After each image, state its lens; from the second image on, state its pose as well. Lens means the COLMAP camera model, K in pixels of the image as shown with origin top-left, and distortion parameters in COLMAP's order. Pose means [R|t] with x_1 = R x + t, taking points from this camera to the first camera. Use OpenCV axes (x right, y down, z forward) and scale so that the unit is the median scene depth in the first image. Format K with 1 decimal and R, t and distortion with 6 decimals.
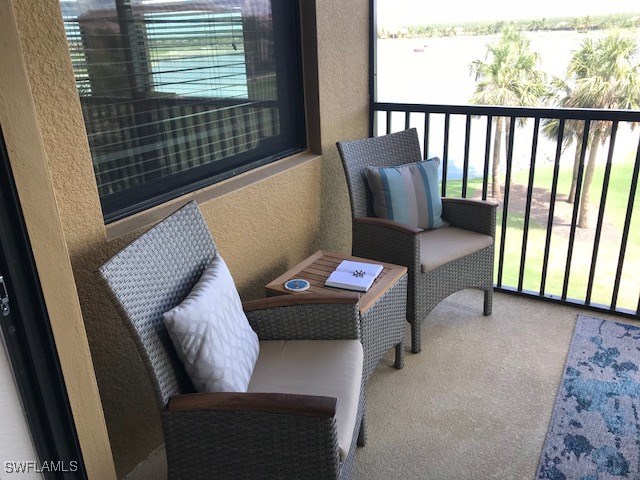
lens RADIAL K [[524.7, 0, 310.3], [0, 524.7, 233.0], [0, 0, 1]] dist [0.015469, -0.010229]
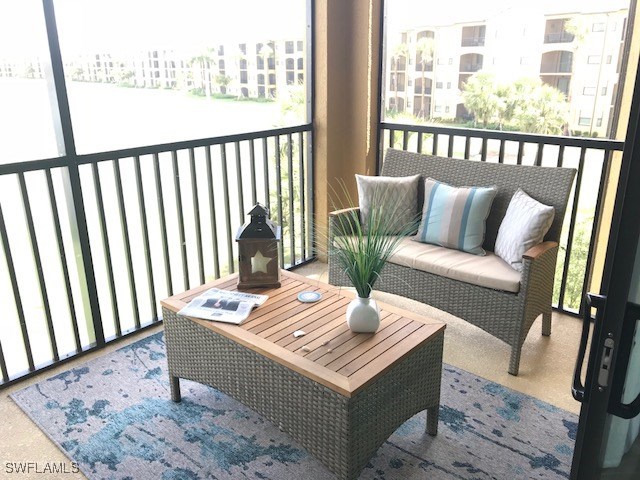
lens RADIAL K [[524.7, 0, 323.8], [0, 524.7, 228.6], [0, 0, 1]] dist [0.015469, -0.010229]
pose [[0.170158, -0.250698, 0.952994, -0.202751], [0.346395, 0.920594, 0.180325, -0.092741], [-0.922527, 0.299429, 0.243487, 0.264097]]
